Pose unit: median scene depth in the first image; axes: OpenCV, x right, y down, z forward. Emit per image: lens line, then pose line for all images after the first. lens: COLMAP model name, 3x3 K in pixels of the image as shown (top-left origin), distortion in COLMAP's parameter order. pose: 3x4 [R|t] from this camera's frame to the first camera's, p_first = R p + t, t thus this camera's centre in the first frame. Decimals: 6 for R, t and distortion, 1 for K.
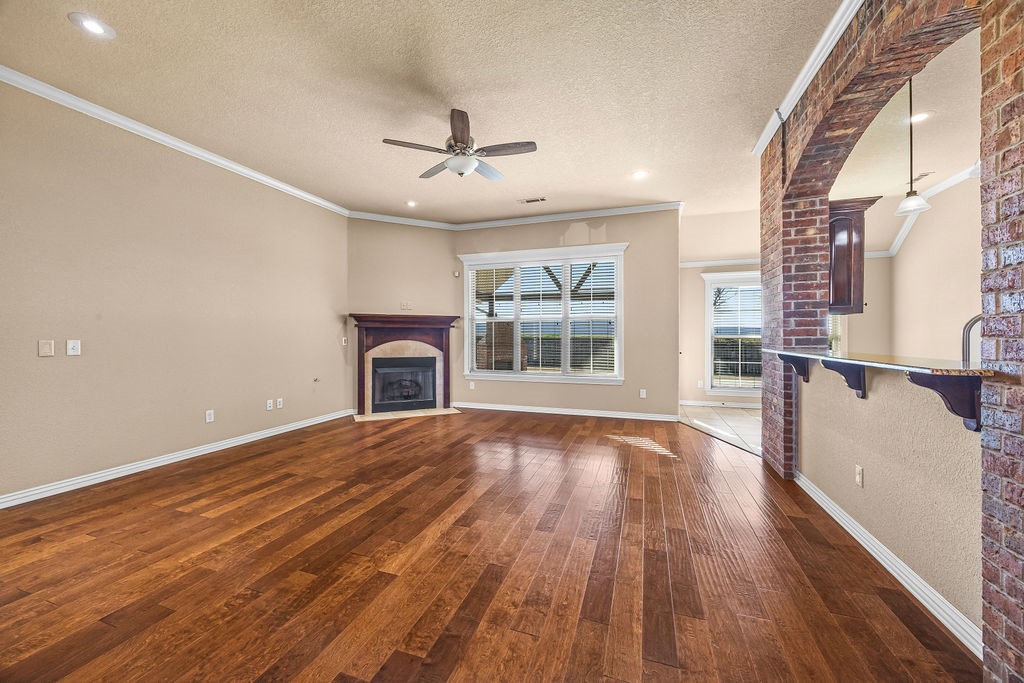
lens RADIAL K [[387.5, 0, 508.8], [0, 387.5, 335.7], [0, 0, 1]] dist [-0.004942, -0.000186]
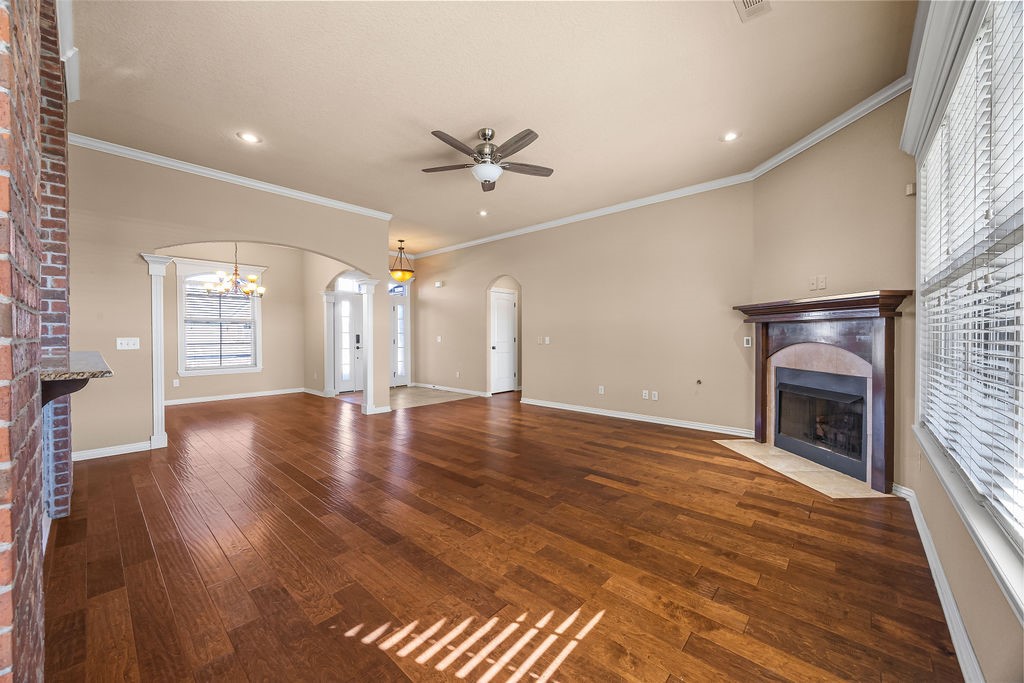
lens RADIAL K [[386.6, 0, 507.0], [0, 386.6, 339.2], [0, 0, 1]] dist [0.000635, -0.000095]
pose [[-0.393975, 0.009717, -0.919070, 0.870356], [0.000976, 0.999948, 0.010154, 0.001818], [0.919121, 0.003103, -0.393964, 1.537567]]
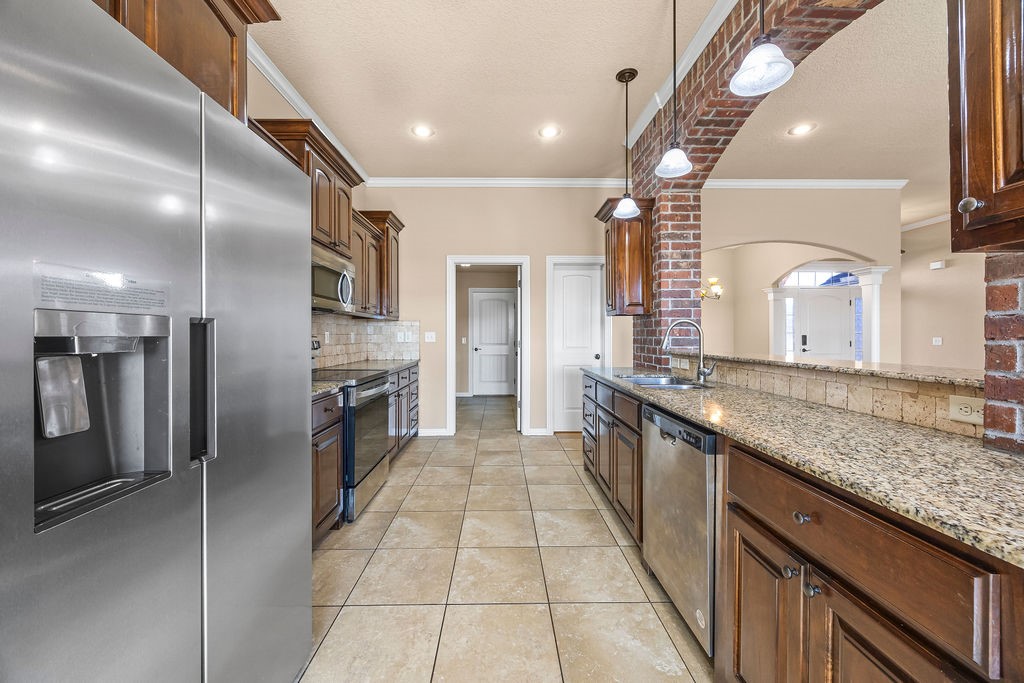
lens RADIAL K [[386.6, 0, 507.0], [0, 386.6, 339.2], [0, 0, 1]] dist [0.000635, -0.000095]
pose [[-0.938471, 0.005127, -0.345319, 1.270028], [0.002425, 0.999963, 0.008255, -0.002935], [0.345349, 0.006910, -0.938449, 1.128380]]
